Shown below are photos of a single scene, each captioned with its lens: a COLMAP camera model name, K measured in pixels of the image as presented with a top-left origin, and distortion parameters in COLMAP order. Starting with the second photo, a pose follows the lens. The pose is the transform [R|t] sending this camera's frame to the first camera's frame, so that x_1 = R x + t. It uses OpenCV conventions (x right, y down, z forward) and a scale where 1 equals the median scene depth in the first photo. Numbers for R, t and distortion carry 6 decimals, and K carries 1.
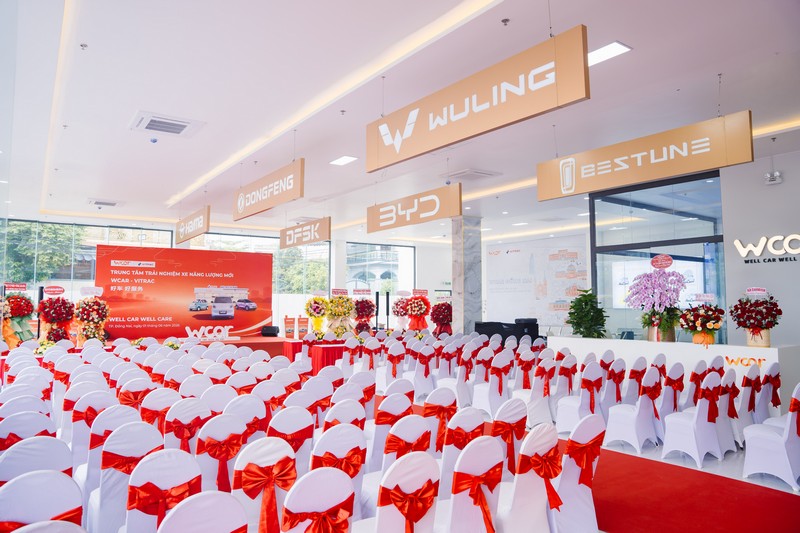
lens RADIAL K [[555.8, 0, 400.0], [0, 555.8, 266.5], [0, 0, 1]] dist [-0.158789, 0.117048]
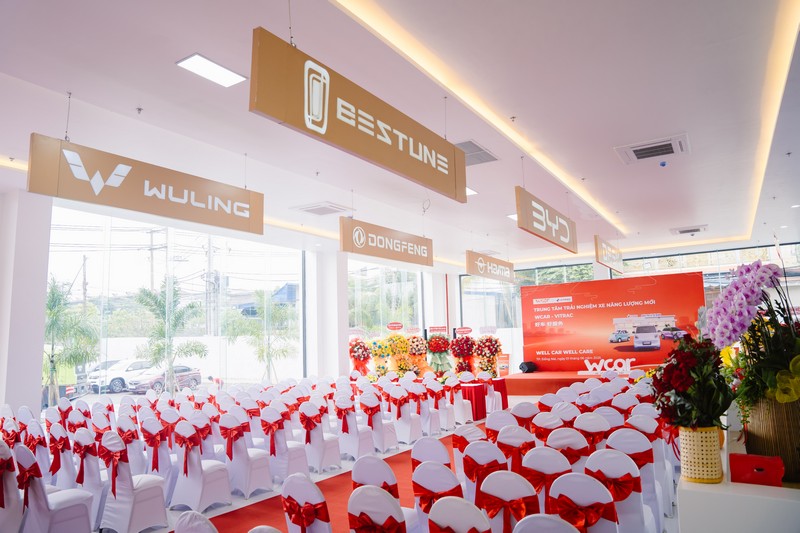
lens RADIAL K [[554.2, 0, 400.0], [0, 554.2, 266.5], [0, 0, 1]] dist [-0.189374, 0.153561]
pose [[0.380717, -0.132810, -0.915104, 0.380416], [0.089169, 0.990293, -0.106625, 0.016369], [0.920382, -0.041005, 0.388864, 0.293840]]
